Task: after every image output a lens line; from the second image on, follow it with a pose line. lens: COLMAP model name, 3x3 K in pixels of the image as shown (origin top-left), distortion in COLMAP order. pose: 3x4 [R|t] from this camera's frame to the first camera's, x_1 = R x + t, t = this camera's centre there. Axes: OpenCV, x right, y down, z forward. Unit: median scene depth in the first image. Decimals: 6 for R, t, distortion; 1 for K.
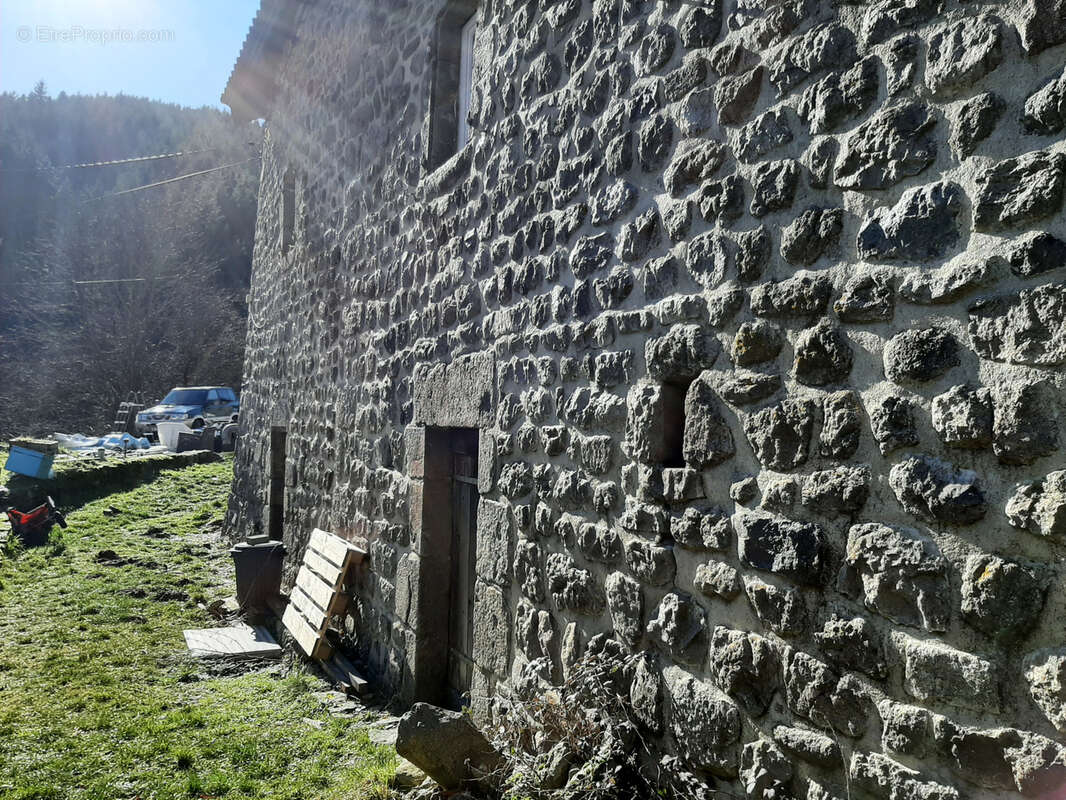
lens RADIAL K [[827.7, 0, 533.0], [0, 827.7, 400.0], [0, 0, 1]] dist [0.091781, -0.172343]
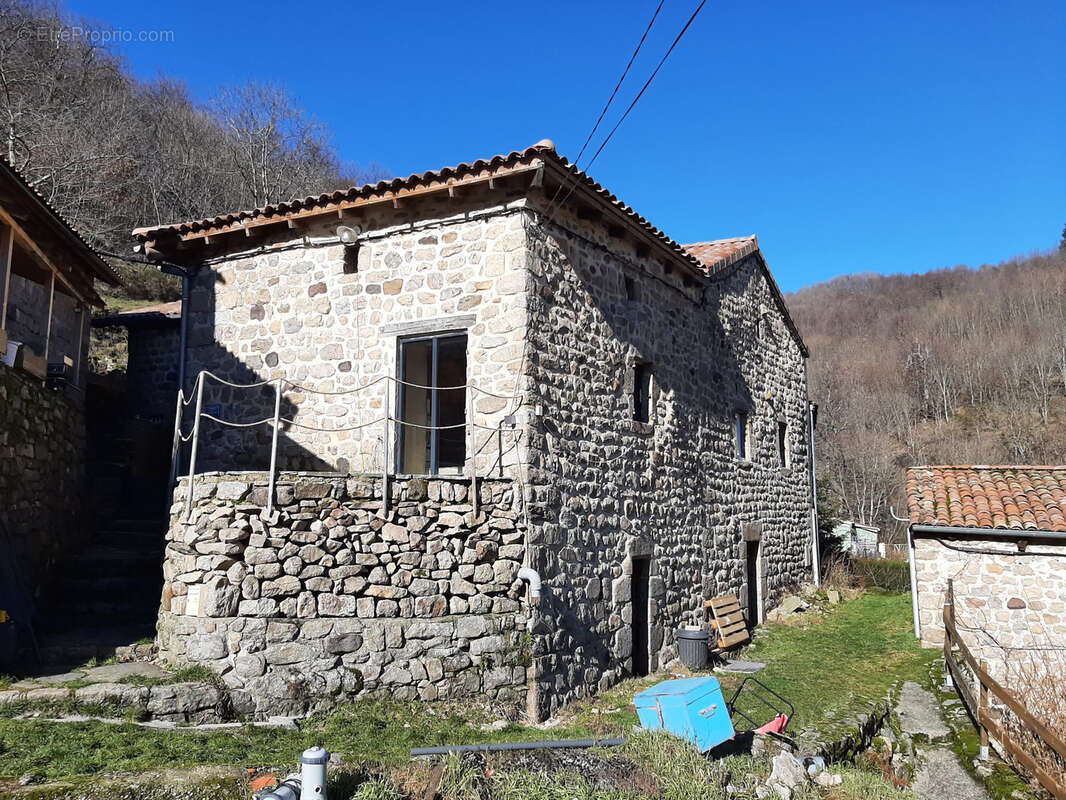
lens RADIAL K [[806.9, 0, 533.0], [0, 806.9, 400.0], [0, 0, 1]] dist [0.170461, -0.337750]
pose [[-0.523358, 0.071992, 0.849066, -3.629495], [-0.058120, 0.991088, -0.119859, -0.128365], [-0.850128, -0.112077, -0.514510, 5.071505]]
